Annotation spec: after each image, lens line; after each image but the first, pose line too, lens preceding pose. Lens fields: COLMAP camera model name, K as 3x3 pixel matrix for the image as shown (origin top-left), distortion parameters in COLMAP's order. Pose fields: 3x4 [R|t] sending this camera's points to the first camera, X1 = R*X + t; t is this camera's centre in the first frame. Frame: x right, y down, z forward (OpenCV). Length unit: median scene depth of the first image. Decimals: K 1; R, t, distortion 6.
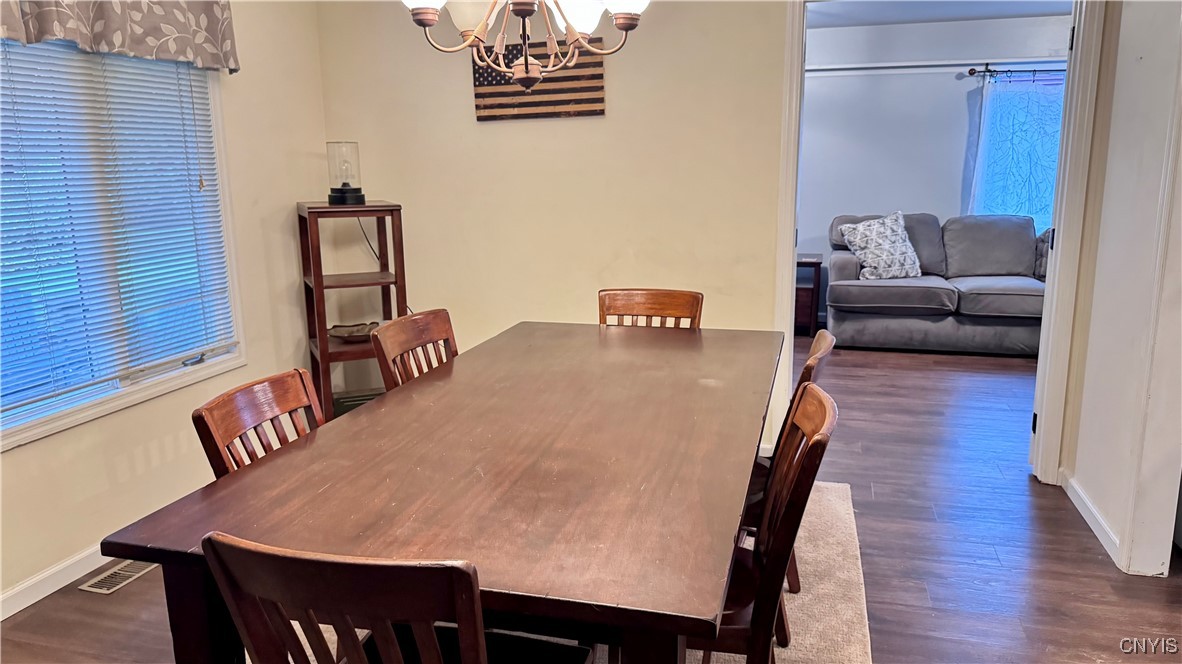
lens RADIAL K [[834.3, 0, 591.8], [0, 834.3, 335.5], [0, 0, 1]] dist [0.037894, -0.057577]
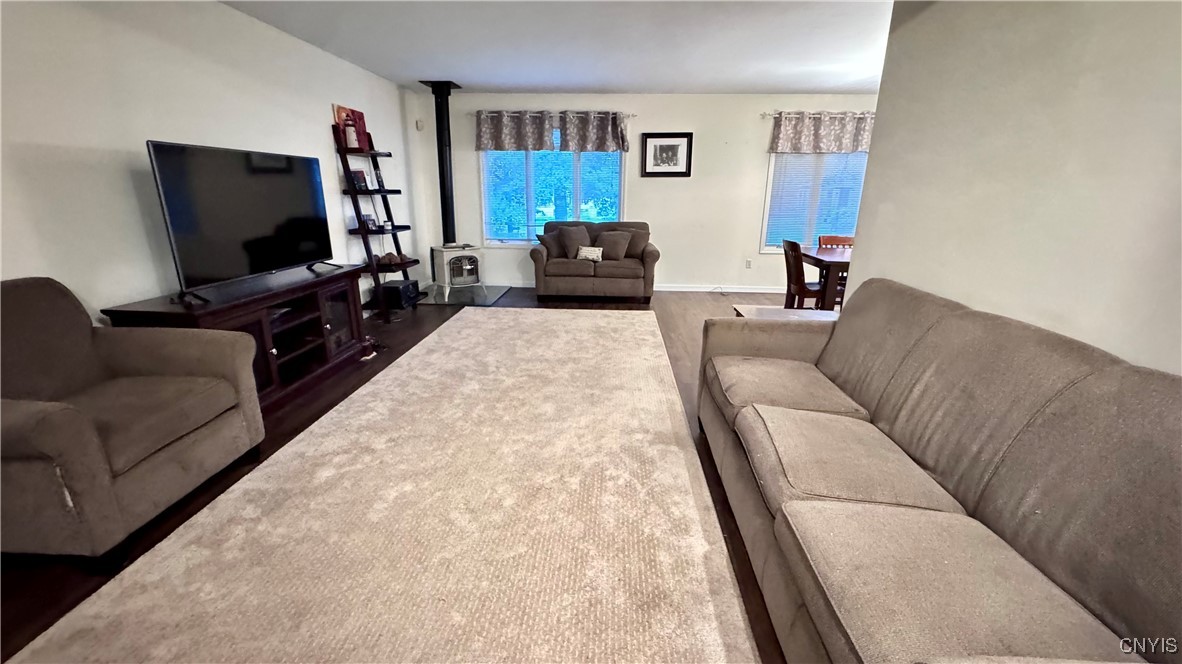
lens RADIAL K [[472.4, 0, 590.7], [0, 472.4, 331.4], [0, 0, 1]] dist [-0.002186, -0.000165]
pose [[0.207344, 0.296538, -0.932241, 1.066874], [-0.209119, 0.944359, 0.253881, 0.106491], [0.955656, 0.142309, 0.257819, -0.484531]]
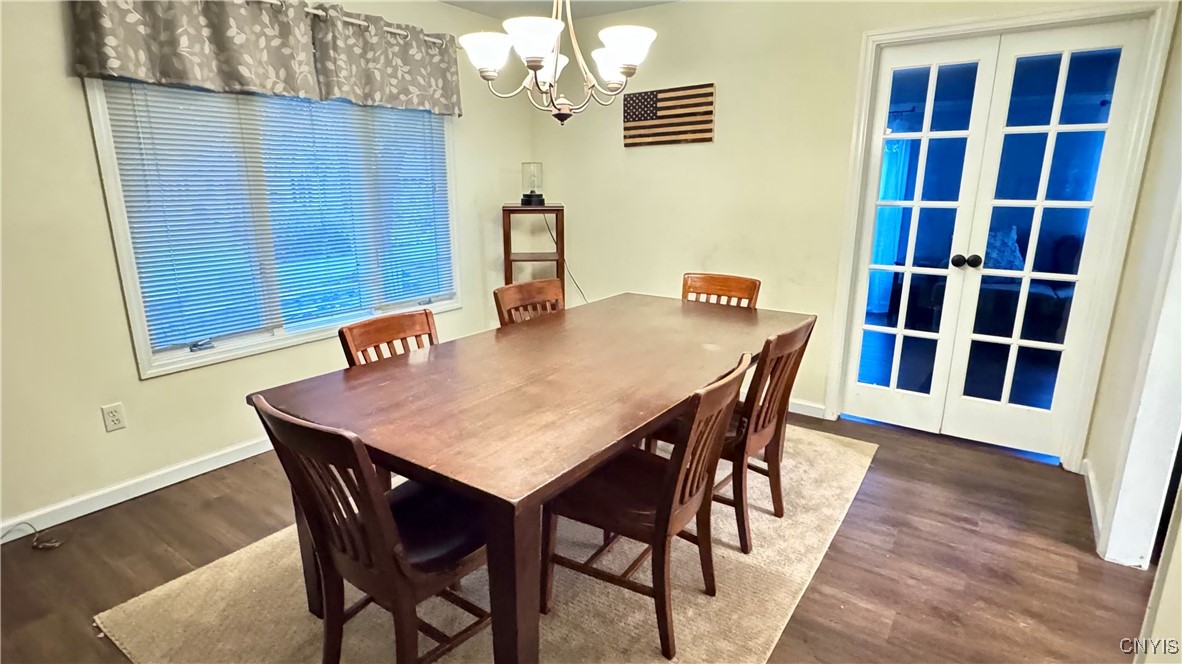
lens RADIAL K [[599.2, 0, 590.0], [0, 599.2, 334.0], [0, 0, 1]] dist [-0.004032, -0.001021]
pose [[0.939687, 0.096190, -0.328232, 0.196561], [-0.080101, 0.994843, 0.062225, -0.005407], [0.332525, -0.032180, 0.942545, 0.036992]]
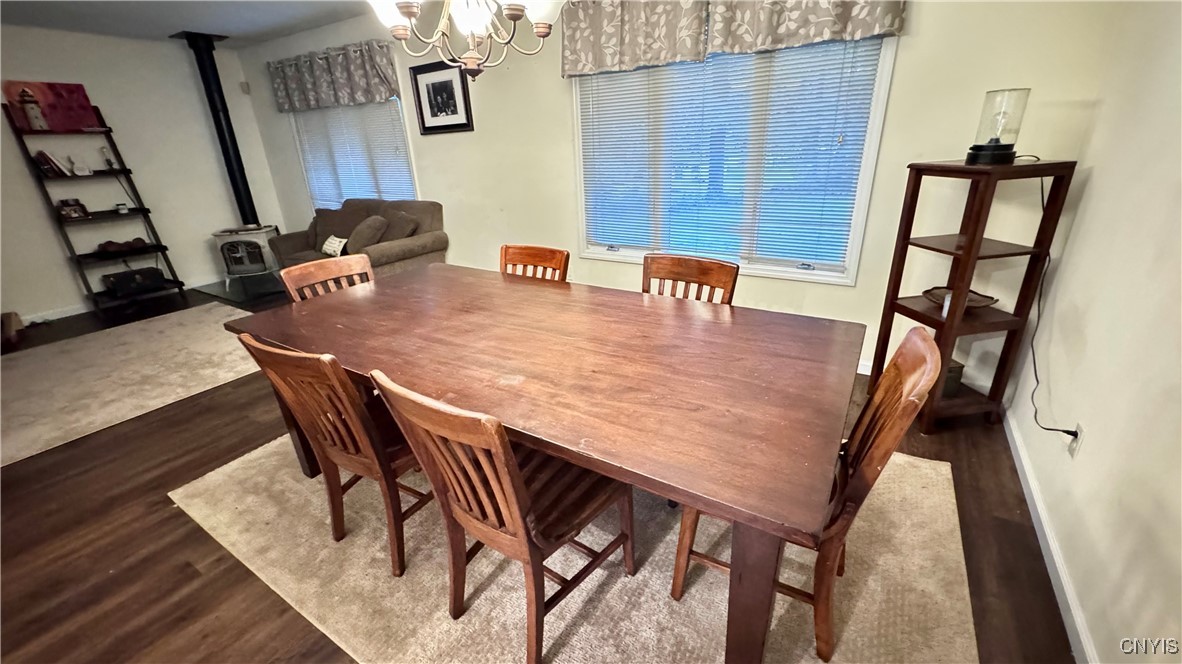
lens RADIAL K [[472.4, 0, 590.7], [0, 472.4, 331.4], [0, 0, 1]] dist [-0.002186, -0.000165]
pose [[-0.285487, 0.379935, -0.879856, 0.412286], [-0.151202, 0.888710, 0.432819, -0.173521], [0.946380, 0.256600, -0.196269, 0.852301]]
